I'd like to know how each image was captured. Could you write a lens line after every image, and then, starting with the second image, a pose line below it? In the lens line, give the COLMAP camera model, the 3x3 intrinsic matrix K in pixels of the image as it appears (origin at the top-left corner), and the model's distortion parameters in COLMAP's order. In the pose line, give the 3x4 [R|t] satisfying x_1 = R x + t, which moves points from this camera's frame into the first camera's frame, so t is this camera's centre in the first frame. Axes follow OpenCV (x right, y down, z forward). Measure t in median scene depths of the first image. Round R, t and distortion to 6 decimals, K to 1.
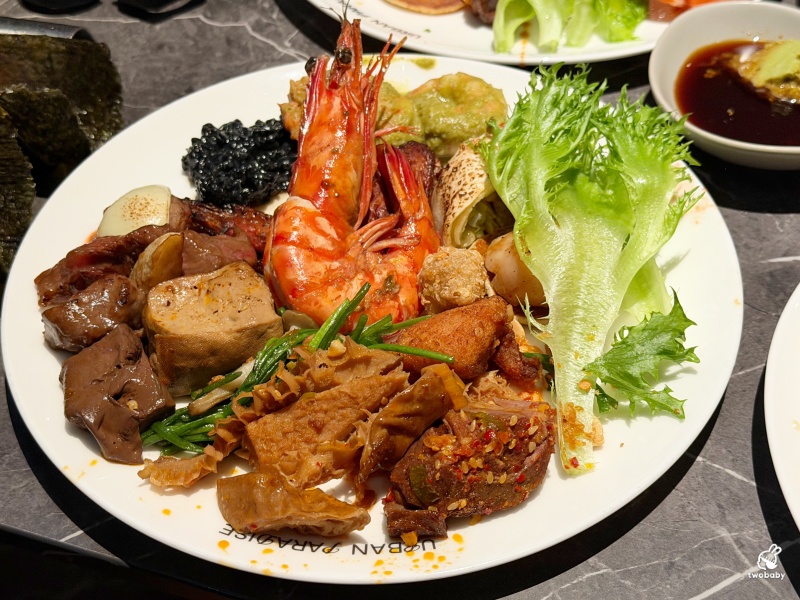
lens RADIAL K [[1257.0, 0, 400.0], [0, 1257.0, 300.0], [0, 0, 1]] dist [0.143989, -0.005647]
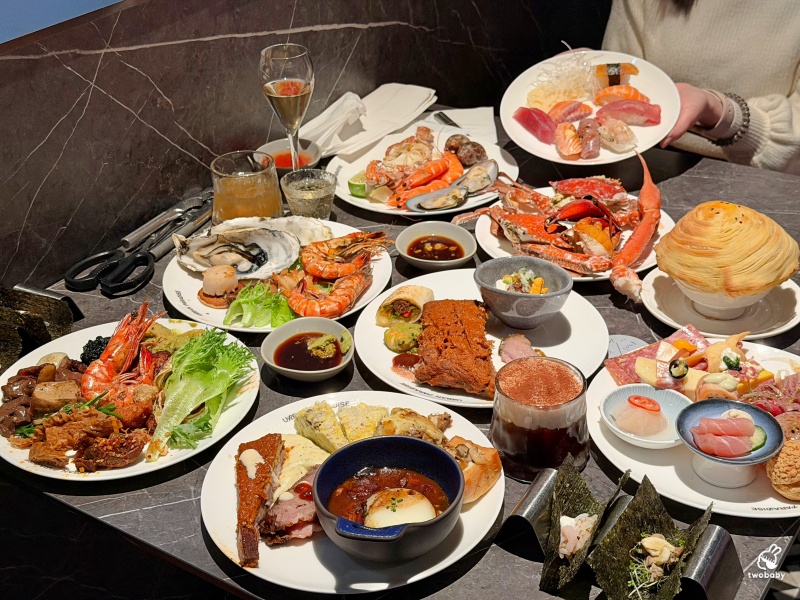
lens RADIAL K [[1116.8, 0, 400.0], [0, 1116.8, 300.0], [0, 0, 1]] dist [0.129385, -0.002543]
pose [[0.972139, 0.119985, -0.201370, 1.116710], [-0.166767, 0.957720, -0.234438, 0.281393], [0.164727, 0.261488, 0.951046, -1.364467]]
